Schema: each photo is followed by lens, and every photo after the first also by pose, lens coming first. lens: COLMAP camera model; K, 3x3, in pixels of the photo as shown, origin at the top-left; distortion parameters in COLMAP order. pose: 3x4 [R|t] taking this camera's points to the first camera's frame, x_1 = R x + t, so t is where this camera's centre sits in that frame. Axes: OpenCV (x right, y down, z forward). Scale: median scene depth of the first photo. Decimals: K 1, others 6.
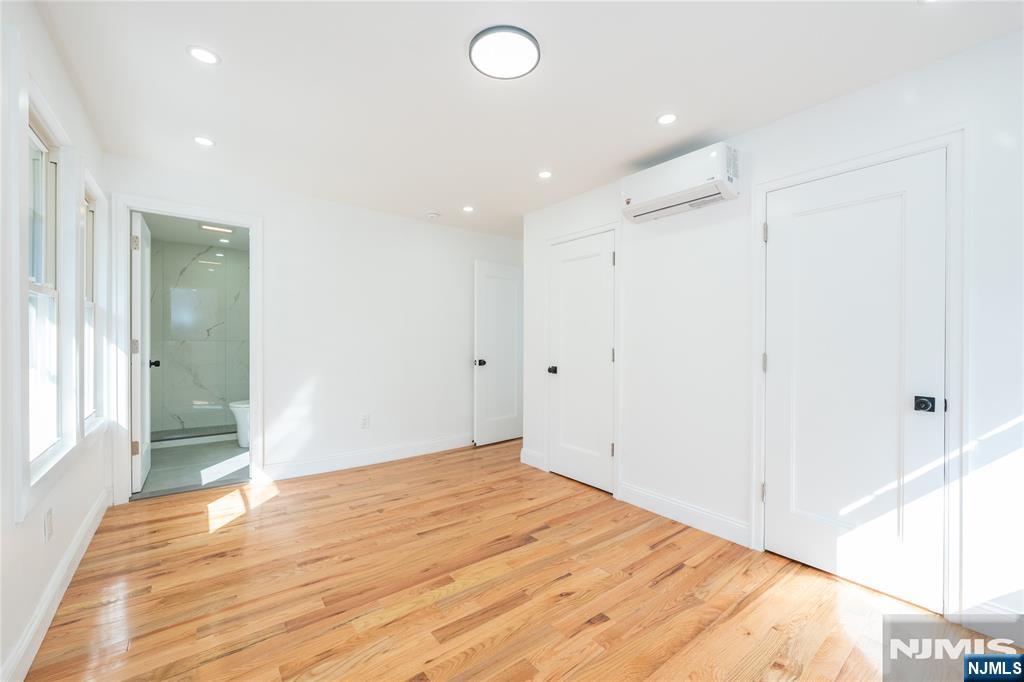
lens RADIAL K [[406.0, 0, 510.9], [0, 406.0, 343.0], [0, 0, 1]] dist [0.000739, -0.000053]
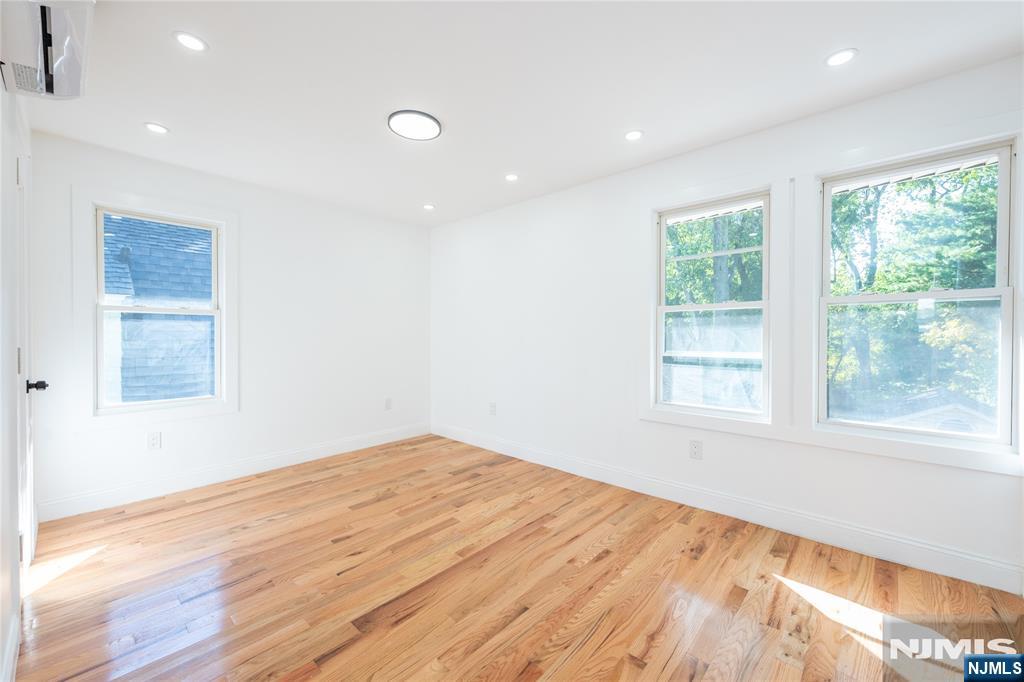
lens RADIAL K [[406.0, 0, 512.9], [0, 406.0, 339.5], [0, 0, 1]] dist [0.000739, -0.000053]
pose [[-0.985222, -0.012034, -0.170861, -0.092489], [-0.013516, 0.999880, 0.007513, -0.003599], [0.170750, 0.009711, -0.985267, 2.007454]]
